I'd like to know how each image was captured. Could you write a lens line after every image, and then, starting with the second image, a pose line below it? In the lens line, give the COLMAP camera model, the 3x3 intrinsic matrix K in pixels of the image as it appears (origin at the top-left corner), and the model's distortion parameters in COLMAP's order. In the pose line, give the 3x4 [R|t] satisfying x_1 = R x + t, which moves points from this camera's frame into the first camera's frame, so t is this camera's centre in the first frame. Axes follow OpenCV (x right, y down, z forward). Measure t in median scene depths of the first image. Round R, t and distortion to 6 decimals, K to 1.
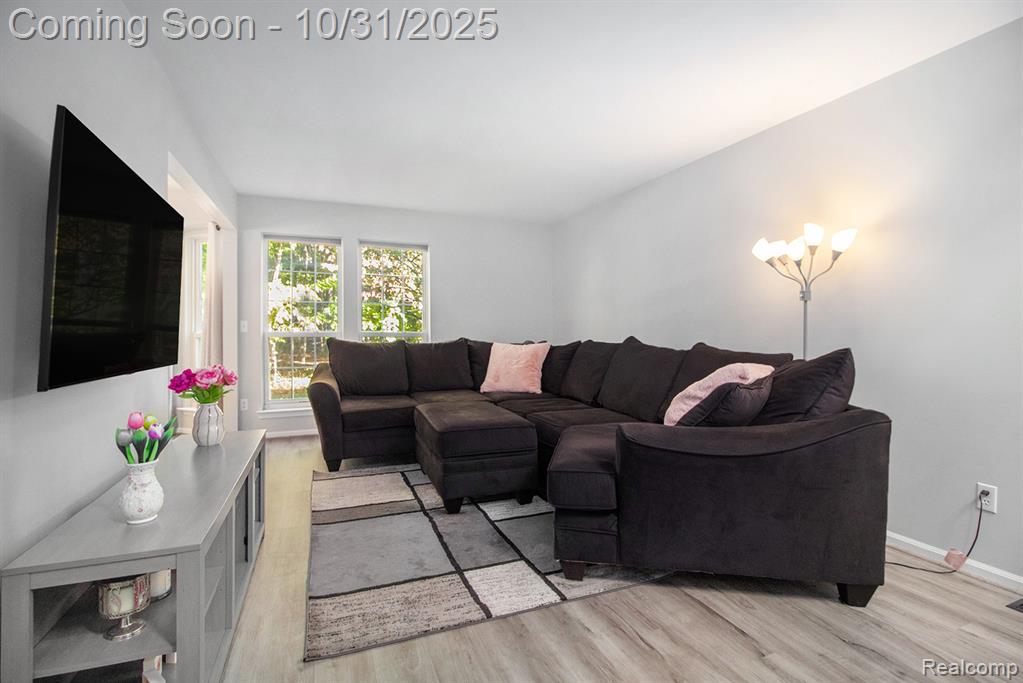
lens RADIAL K [[491.6, 0, 518.7], [0, 491.6, 335.2], [0, 0, 1]] dist [-0.012928, 0.001194]
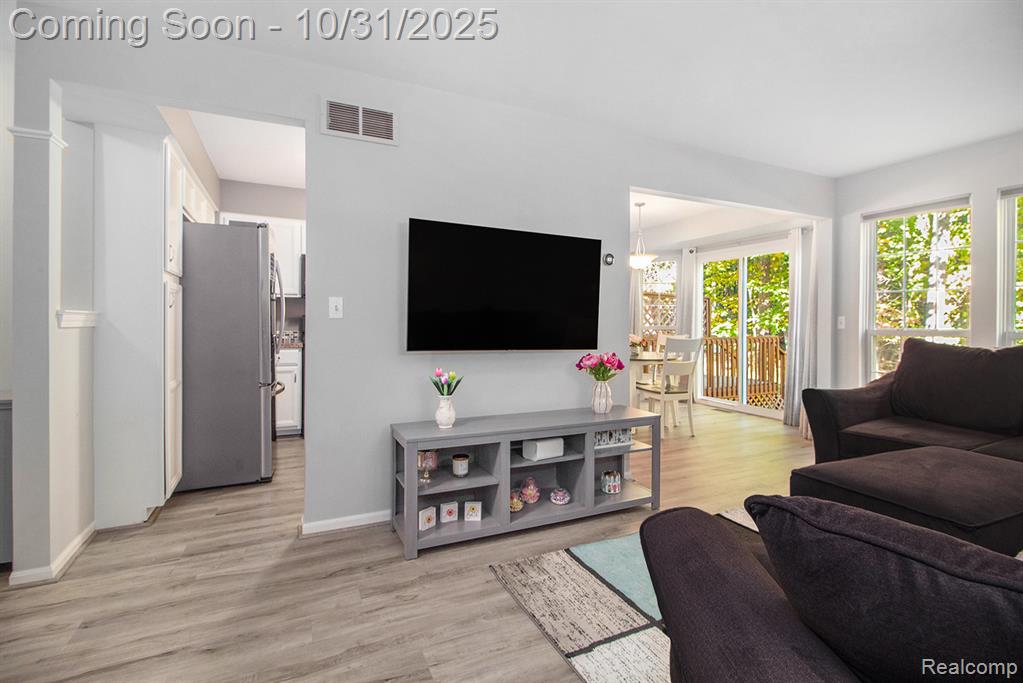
lens RADIAL K [[491.6, 0, 523.9], [0, 491.6, 336.9], [0, 0, 1]] dist [-0.012928, 0.001194]
pose [[0.038367, 0.018400, -0.999094, 0.736748], [-0.014048, 0.999742, 0.017873, 0.003778], [0.999165, 0.013349, 0.038616, 0.835190]]
